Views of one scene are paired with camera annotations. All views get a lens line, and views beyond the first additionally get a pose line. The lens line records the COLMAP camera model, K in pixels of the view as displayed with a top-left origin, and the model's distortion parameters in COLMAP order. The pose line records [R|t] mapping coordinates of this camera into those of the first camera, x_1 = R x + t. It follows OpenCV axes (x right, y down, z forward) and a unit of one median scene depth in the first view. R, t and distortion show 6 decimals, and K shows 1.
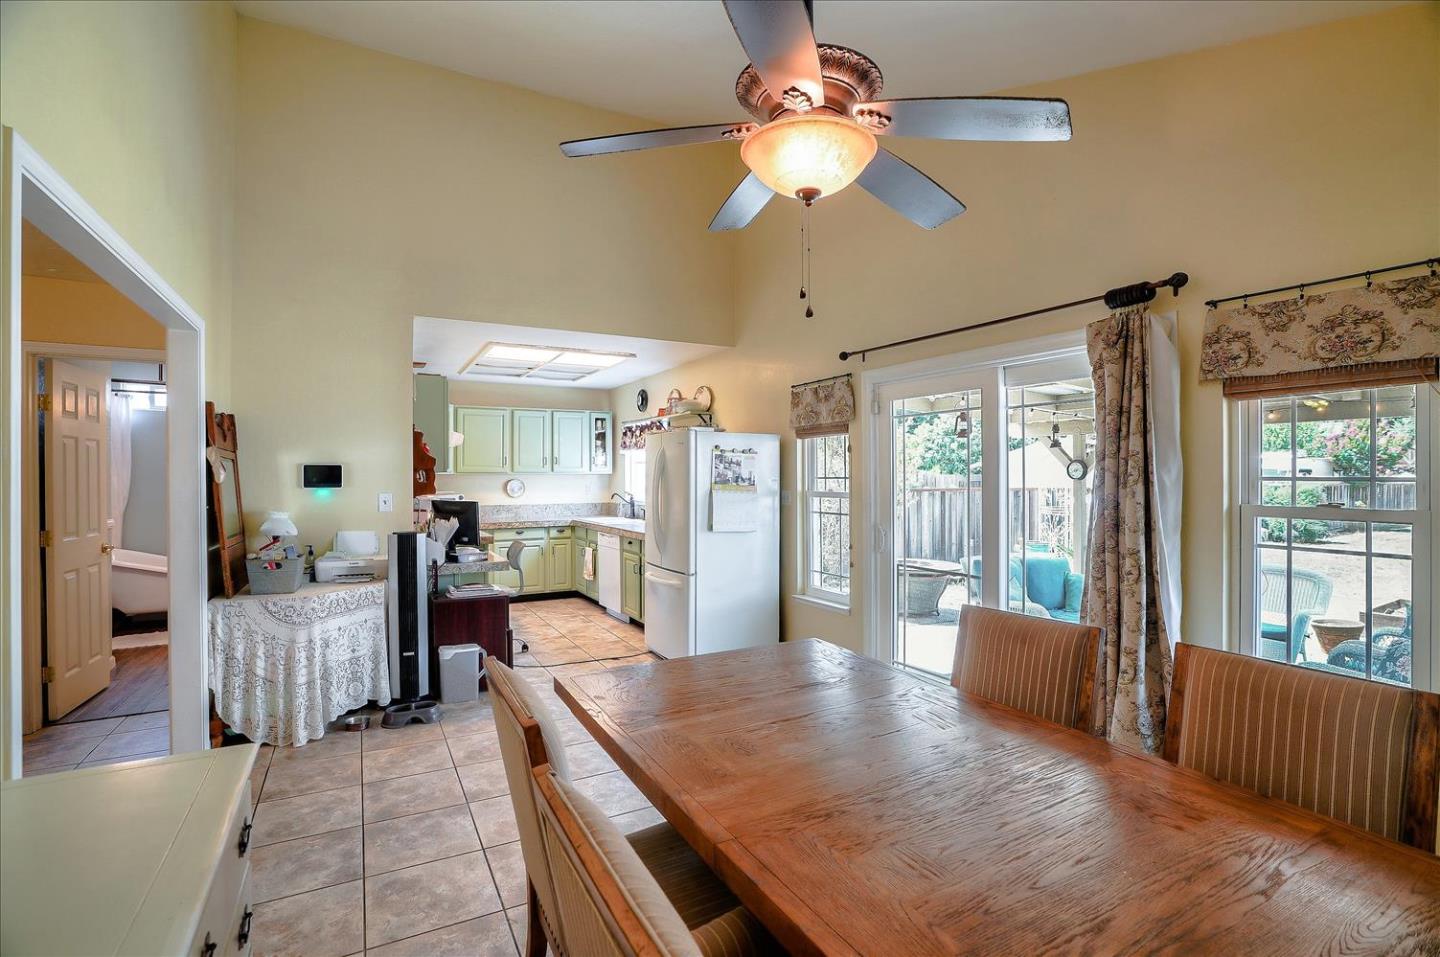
lens RADIAL K [[674.9, 0, 721.9], [0, 674.9, 478.6], [0, 0, 1]] dist [-0.030300, 0.000421]
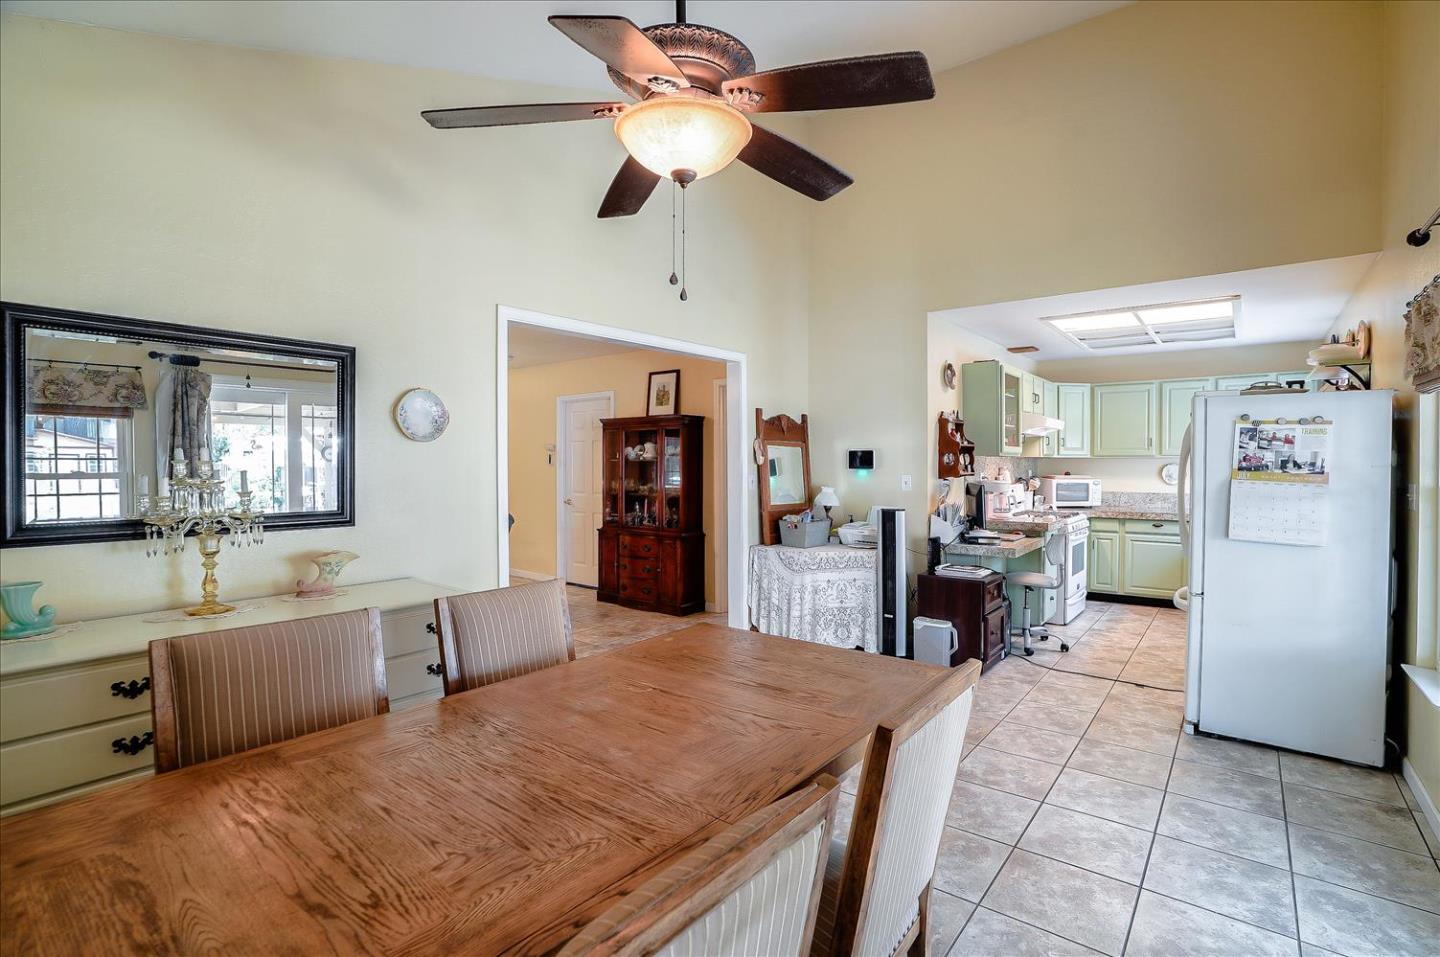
lens RADIAL K [[674.9, 0, 721.9], [0, 674.9, 478.6], [0, 0, 1]] dist [-0.030300, 0.000421]
pose [[0.406308, 0.024291, -0.913413, 0.422538], [-0.002201, 0.999670, 0.025606, -0.000444], [0.913733, -0.008394, 0.406228, 0.255746]]
